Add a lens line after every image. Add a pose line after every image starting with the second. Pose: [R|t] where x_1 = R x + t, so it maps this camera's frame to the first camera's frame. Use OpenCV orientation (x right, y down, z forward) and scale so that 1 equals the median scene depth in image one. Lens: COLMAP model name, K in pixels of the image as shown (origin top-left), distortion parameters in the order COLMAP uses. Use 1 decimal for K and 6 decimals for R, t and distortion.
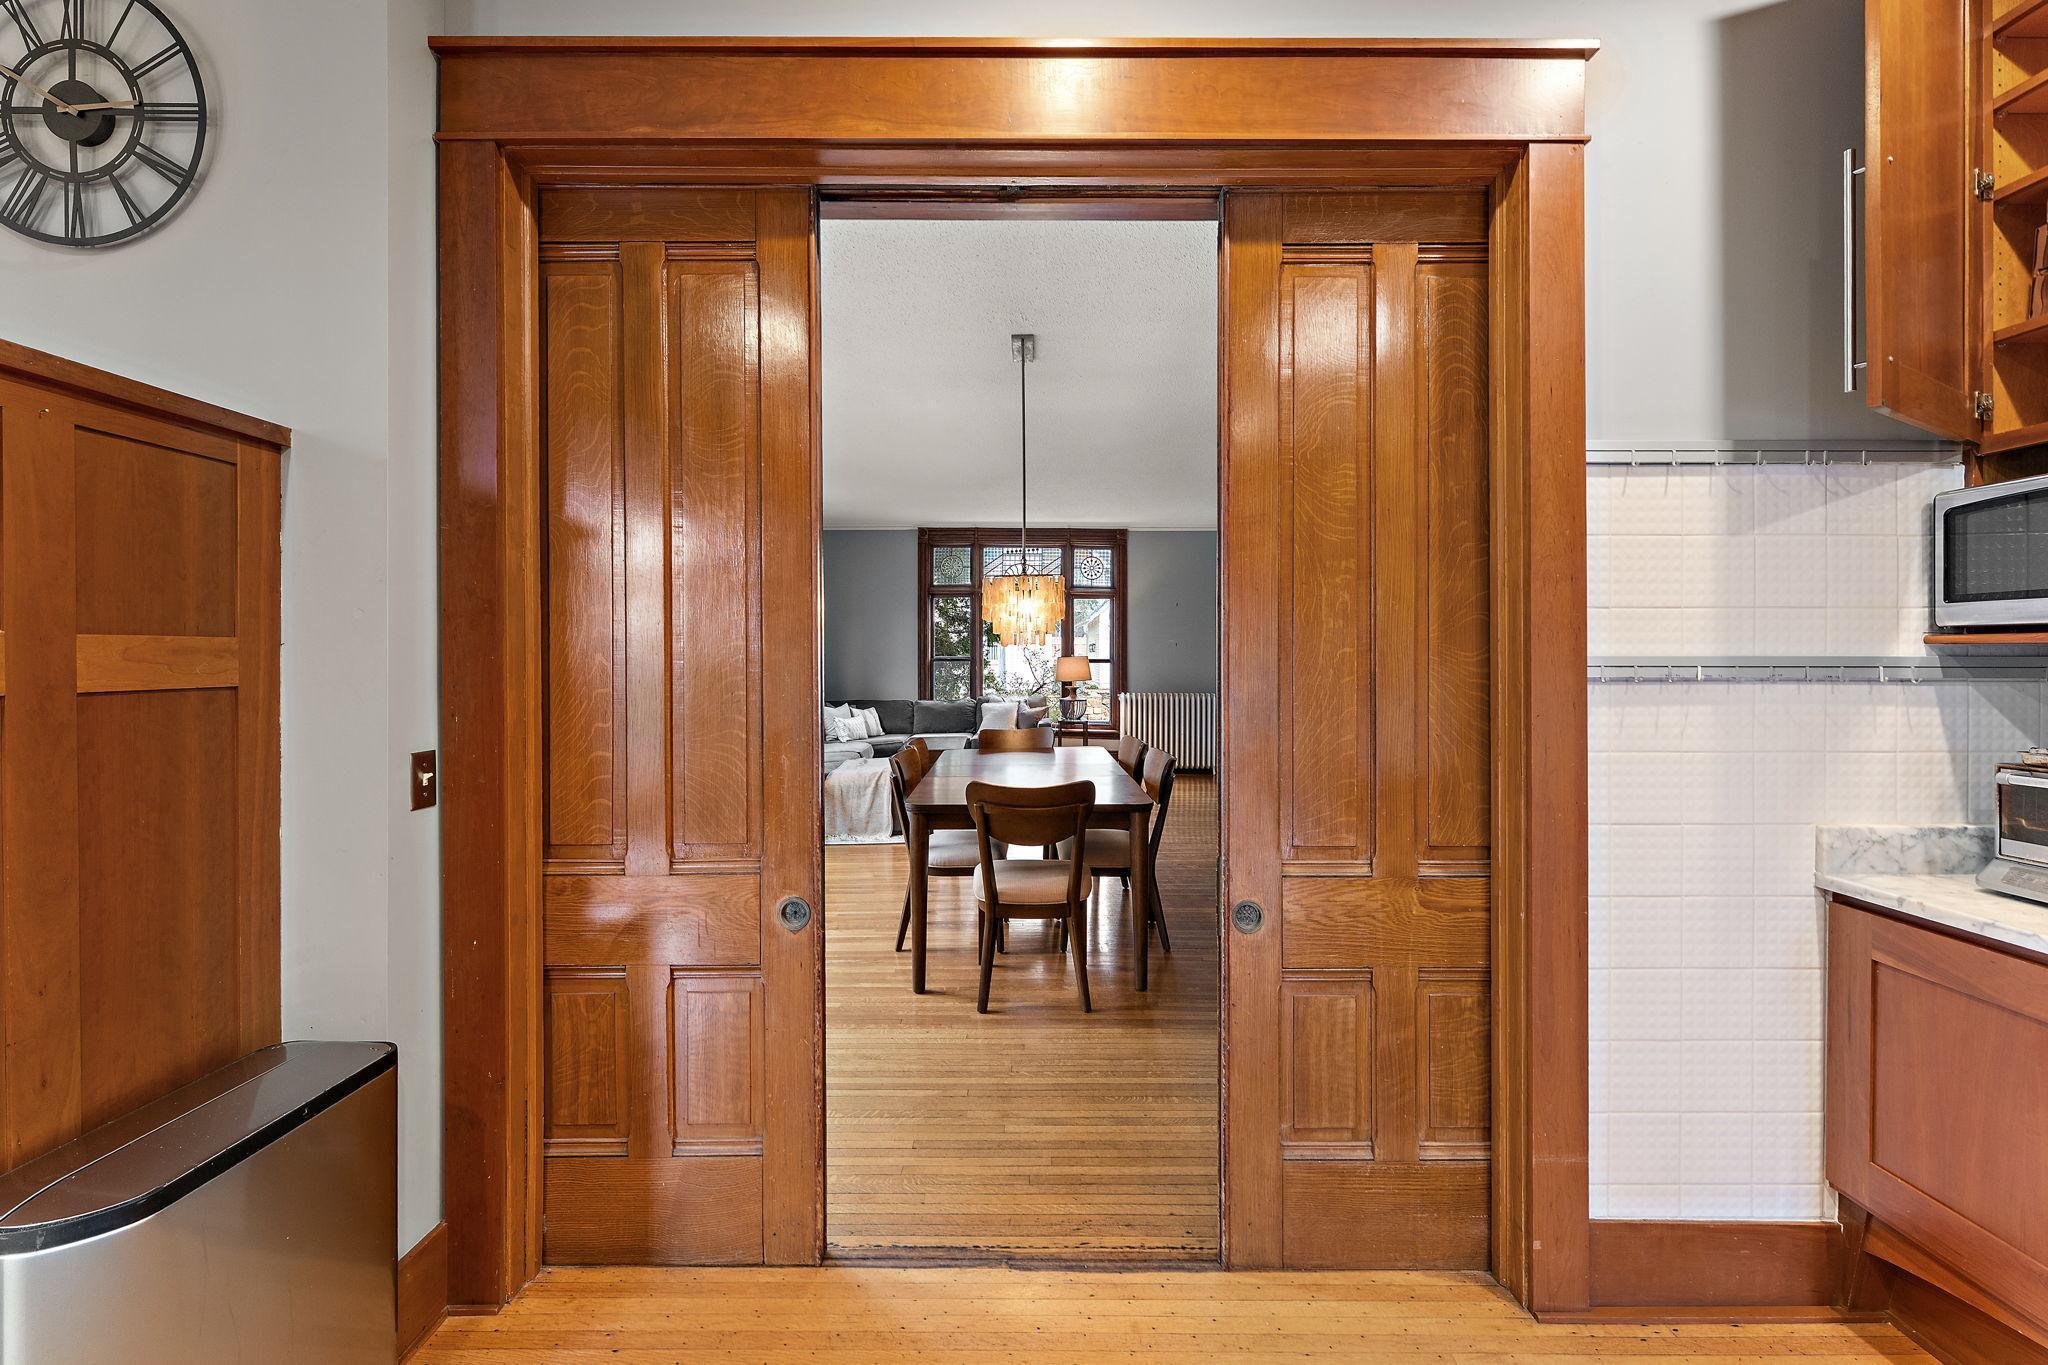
lens RADIAL K [[834.6, 0, 1031.4], [0, 834.6, 670.2], [0, 0, 1]] dist [0.001926, 0.000115]
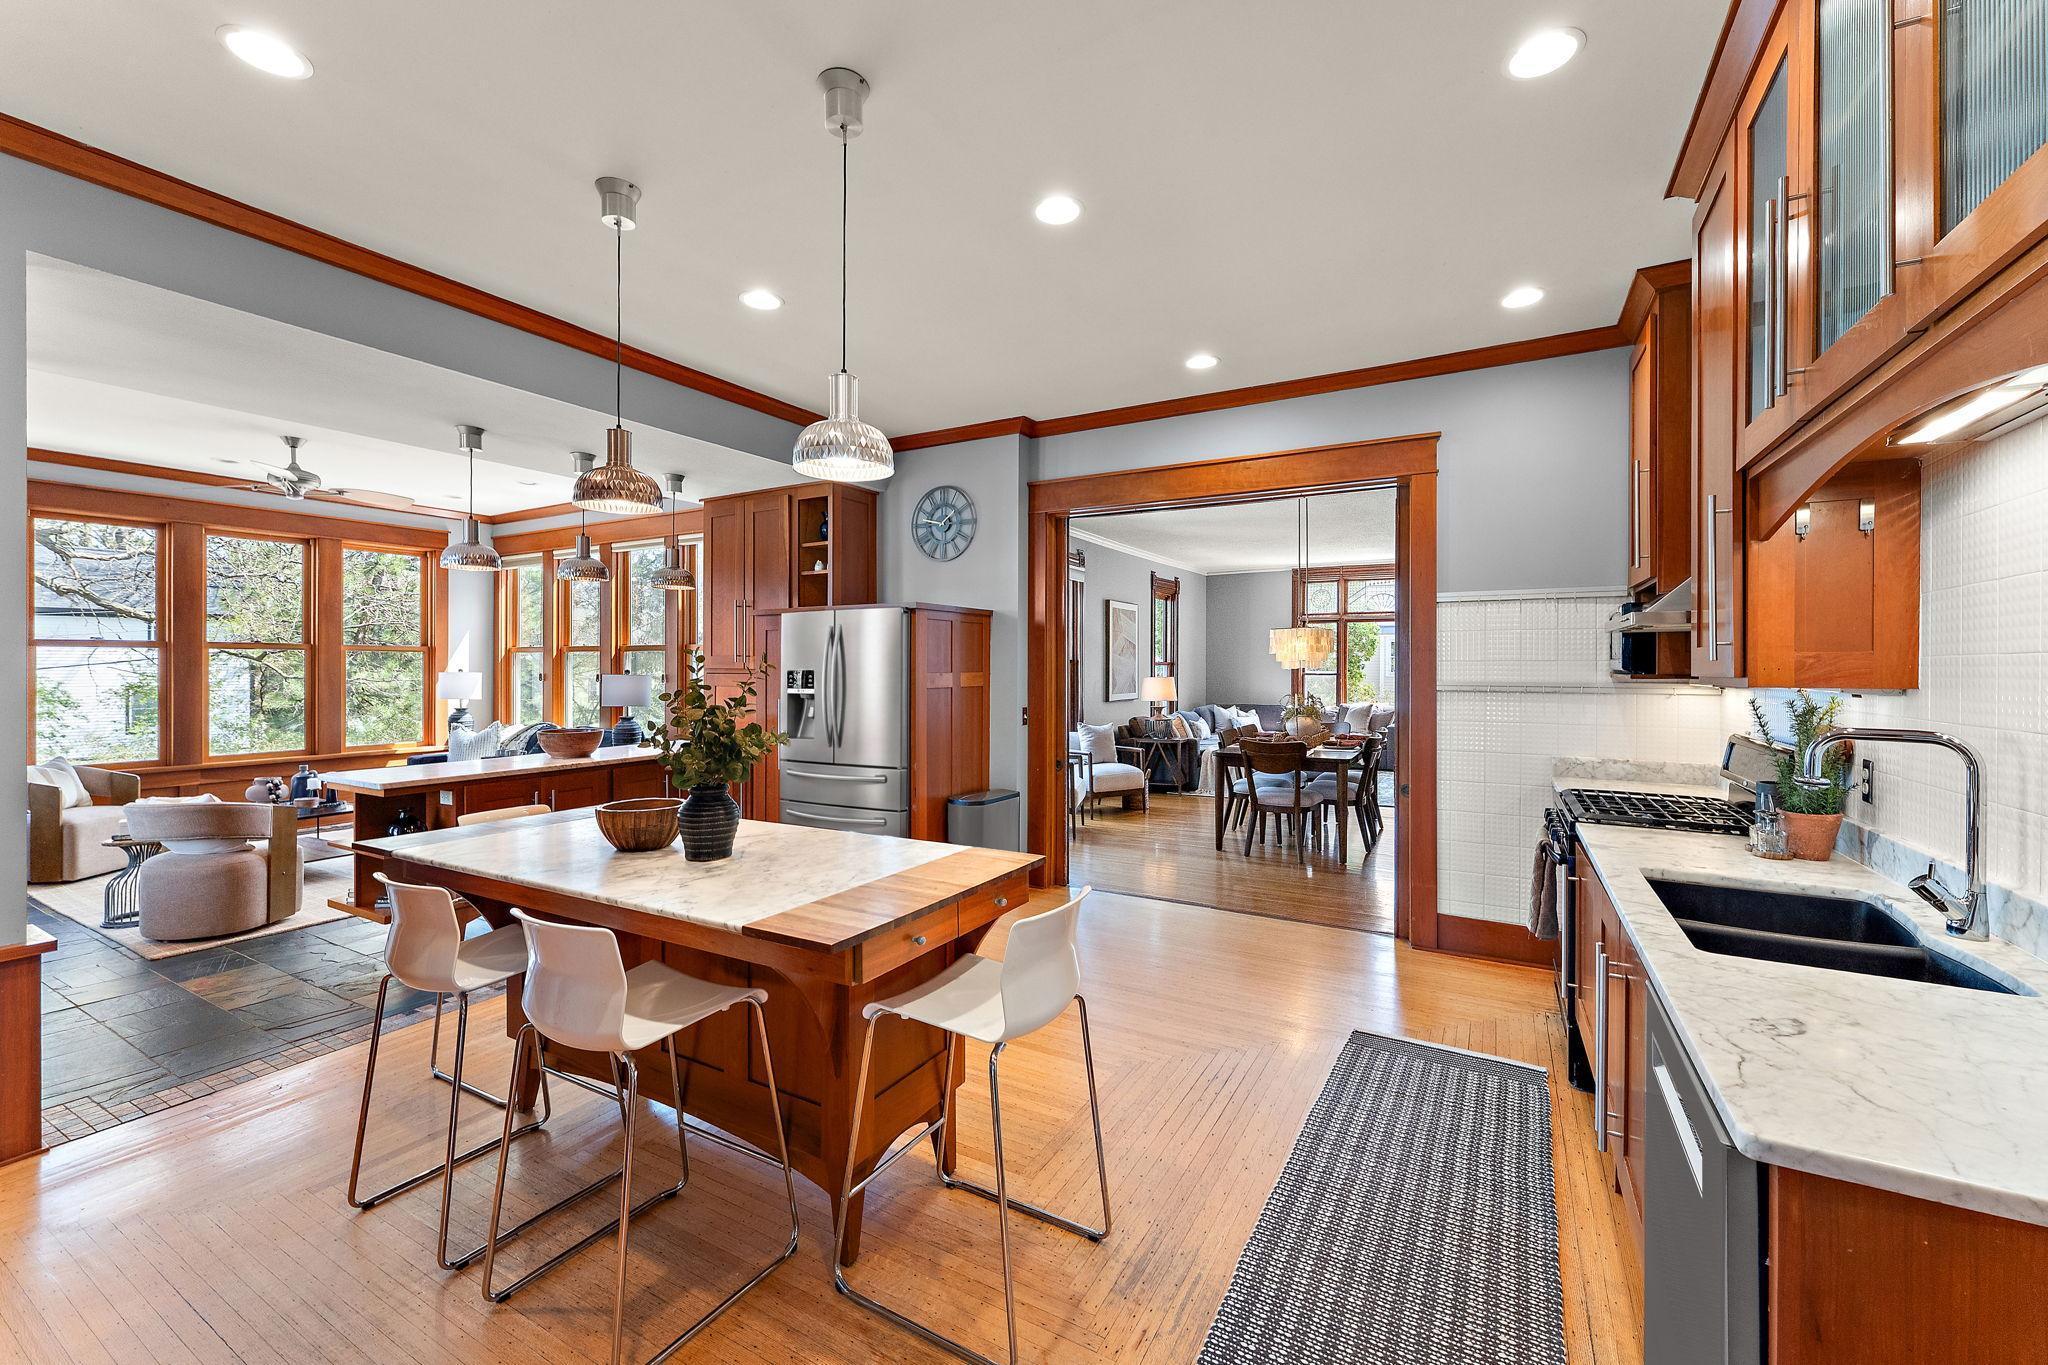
lens RADIAL K [[834.6, 0, 1022.1], [0, 834.6, 676.0], [0, 0, 1]] dist [0.001926, 0.000115]
pose [[0.866162, 0.006315, -0.499723, 0.841288], [-0.007941, 0.999968, -0.001128, -0.019297], [0.499700, 0.004946, 0.866185, -1.743549]]
